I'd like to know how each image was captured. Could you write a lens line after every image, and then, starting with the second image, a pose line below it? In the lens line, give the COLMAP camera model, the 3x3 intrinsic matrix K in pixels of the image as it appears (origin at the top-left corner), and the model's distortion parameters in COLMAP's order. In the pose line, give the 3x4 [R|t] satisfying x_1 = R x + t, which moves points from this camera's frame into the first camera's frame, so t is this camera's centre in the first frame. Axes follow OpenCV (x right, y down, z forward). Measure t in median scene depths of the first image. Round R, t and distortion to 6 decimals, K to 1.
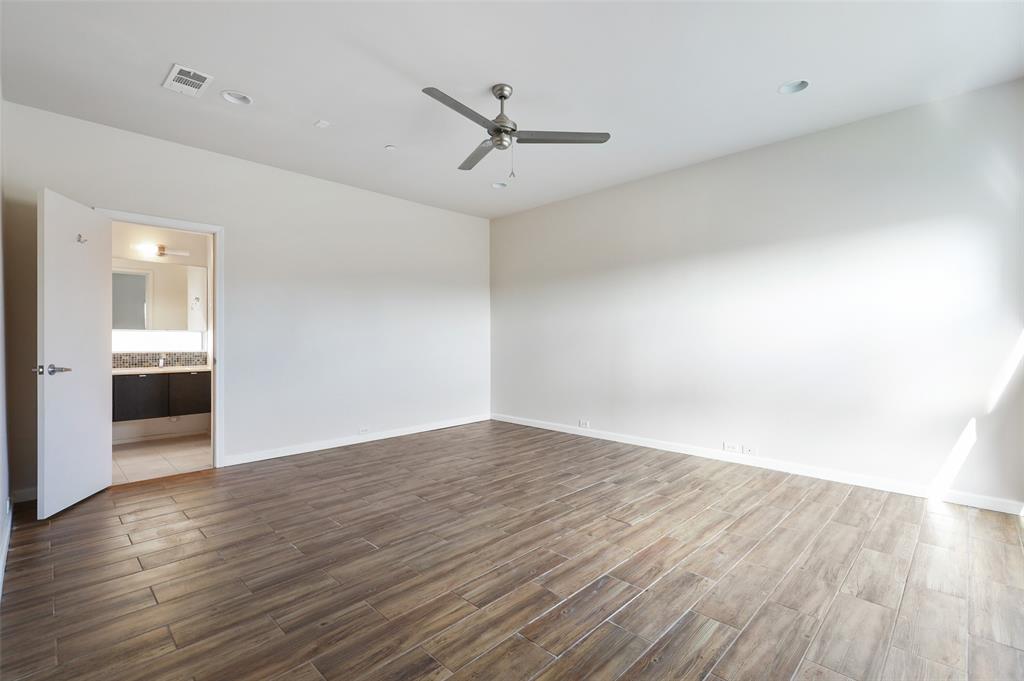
lens RADIAL K [[460.6, 0, 513.6], [0, 460.6, 338.8], [0, 0, 1]] dist [0.008063, -0.000511]
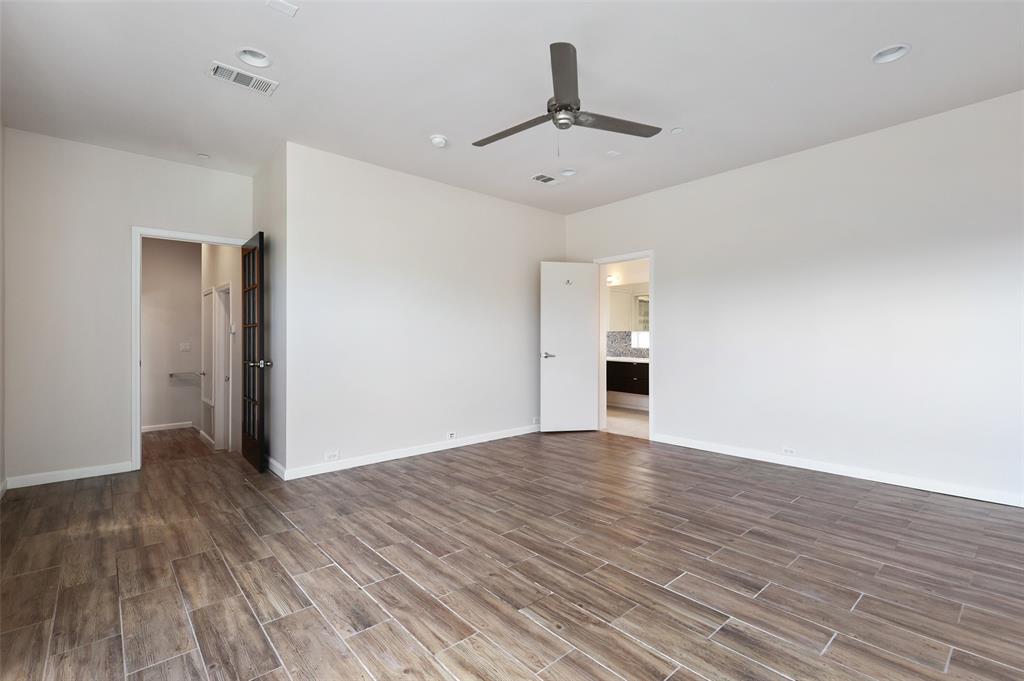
lens RADIAL K [[460.6, 0, 513.6], [0, 460.6, 338.8], [0, 0, 1]] dist [0.008063, -0.000511]
pose [[-0.060954, 0.003041, -0.998136, 0.961534], [0.003384, 0.999990, 0.002840, -0.005499], [0.998135, -0.003204, -0.060963, 1.051288]]
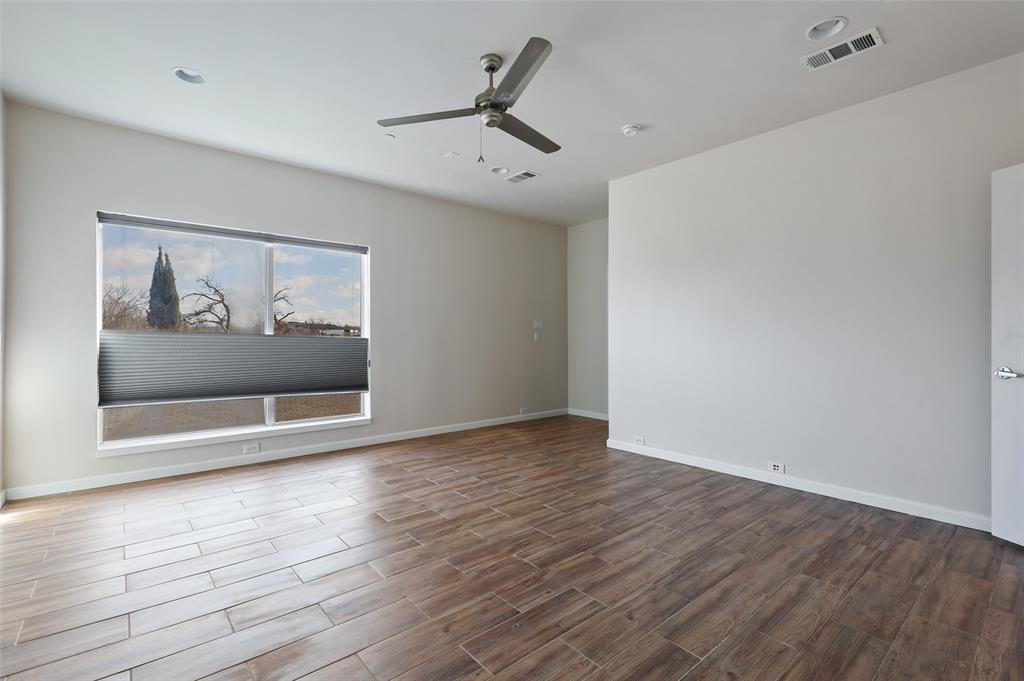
lens RADIAL K [[468.1, 0, 517.9], [0, 468.1, 338.1], [0, 0, 1]] dist [0.001799, -0.000075]
pose [[-0.996889, 0.001458, 0.078802, -0.162136], [0.001647, 0.999996, 0.002332, -0.002792], [-0.078798, 0.002455, -0.996888, 2.089132]]
